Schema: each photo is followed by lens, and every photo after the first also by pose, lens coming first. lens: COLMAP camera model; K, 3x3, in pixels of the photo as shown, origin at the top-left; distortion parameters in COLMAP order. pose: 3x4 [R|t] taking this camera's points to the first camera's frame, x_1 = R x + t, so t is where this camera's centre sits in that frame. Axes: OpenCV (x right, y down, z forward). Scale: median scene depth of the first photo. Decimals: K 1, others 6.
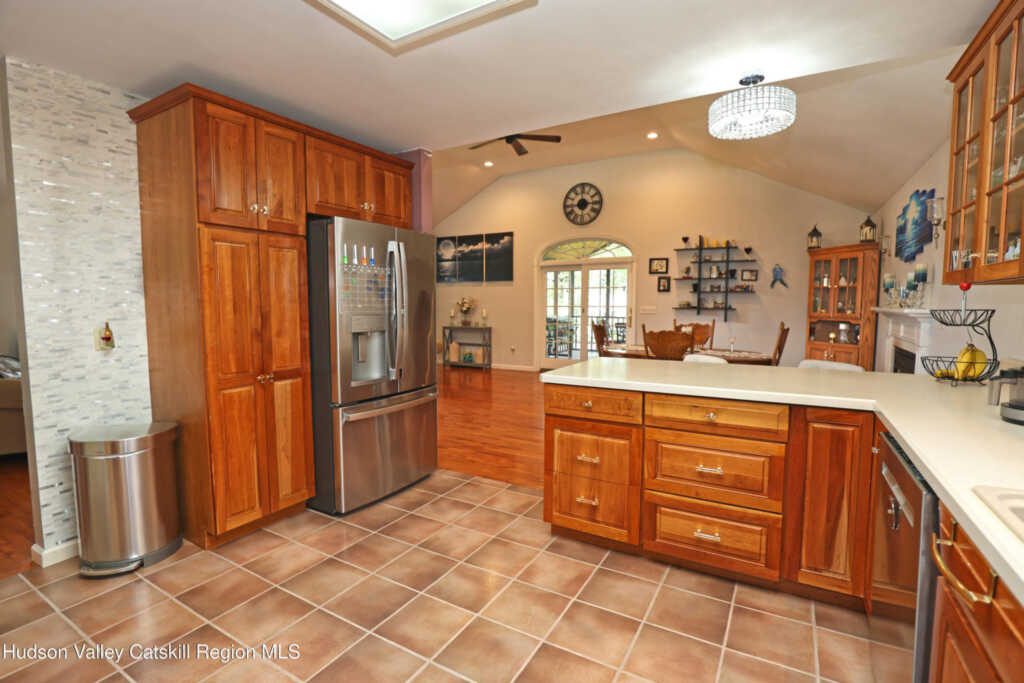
lens RADIAL K [[472.1, 0, 512.5], [0, 472.1, 336.9], [0, 0, 1]] dist [-0.024172, 0.002822]
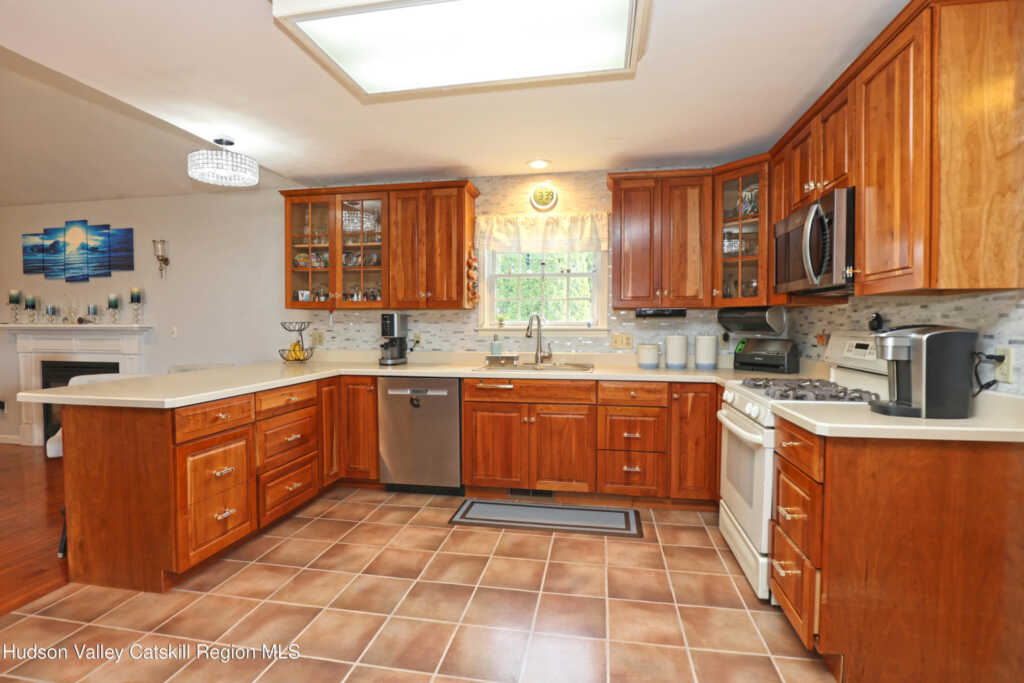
lens RADIAL K [[472.1, 0, 508.2], [0, 472.1, 336.4], [0, 0, 1]] dist [-0.024172, 0.002822]
pose [[-0.322893, -0.024406, 0.946121, -0.300321], [0.067165, 0.996556, 0.048629, -0.010307], [-0.944049, 0.079249, -0.320142, 0.227219]]
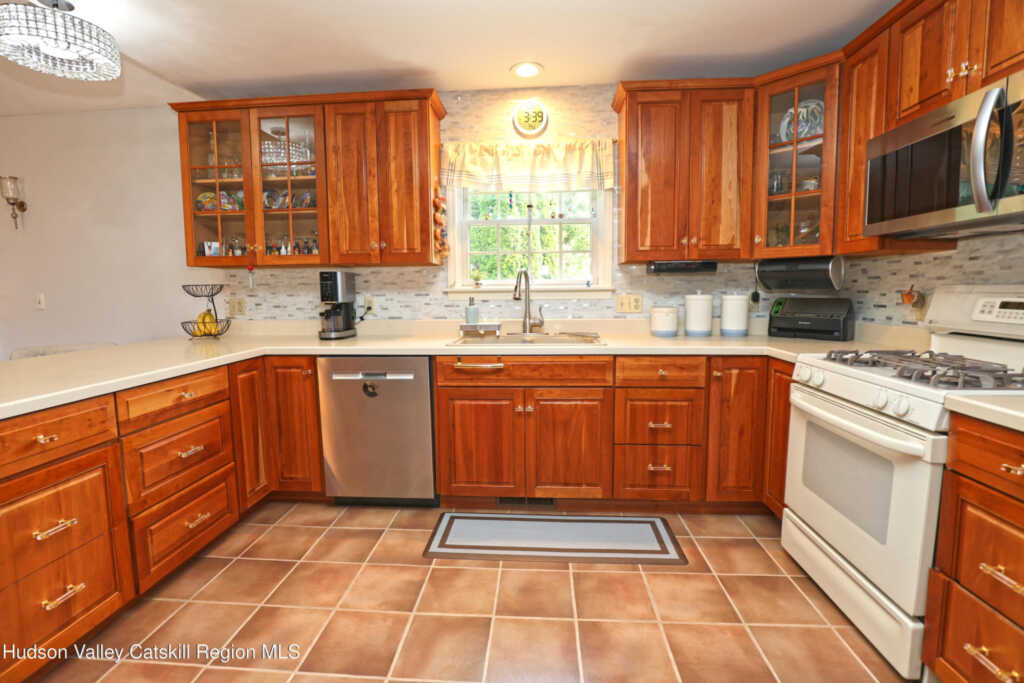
lens RADIAL K [[472.1, 0, 505.6], [0, 472.1, 334.5], [0, 0, 1]] dist [-0.024172, 0.002822]
pose [[-0.417173, -0.082514, 0.905073, -0.185283], [0.075223, 0.989318, 0.124867, -0.004915], [-0.905709, 0.120173, -0.406510, 0.215943]]
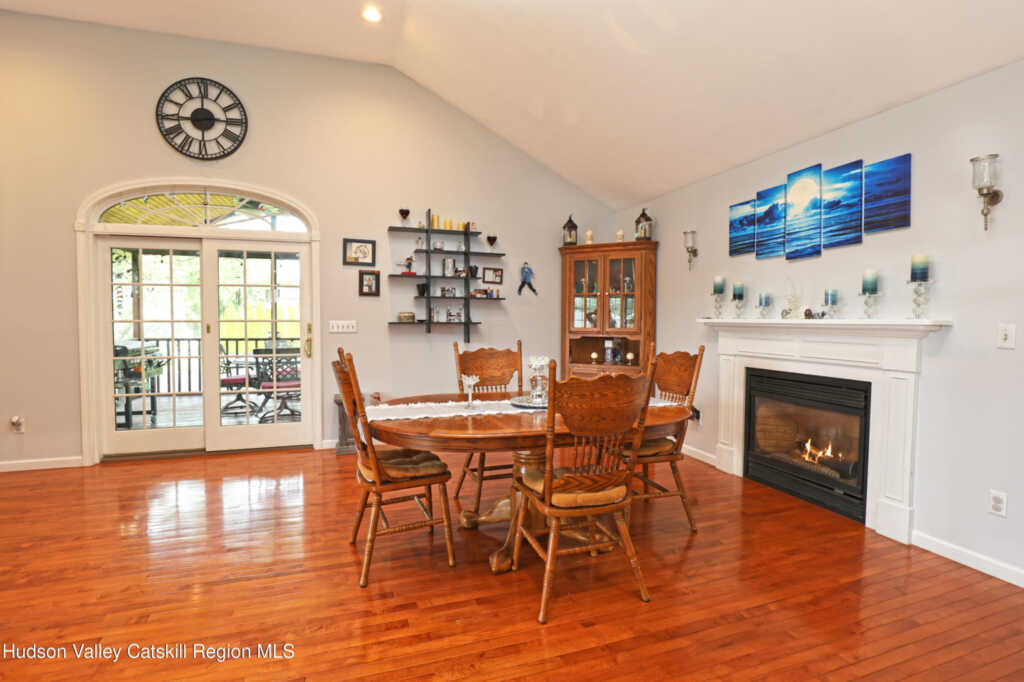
lens RADIAL K [[472.1, 0, 515.6], [0, 472.1, 334.9], [0, 0, 1]] dist [-0.024172, 0.002822]
pose [[0.668275, -0.024470, 0.743512, -0.005059], [0.051975, 0.998552, -0.013851, -0.029995], [-0.742096, 0.047900, 0.668580, 0.497062]]
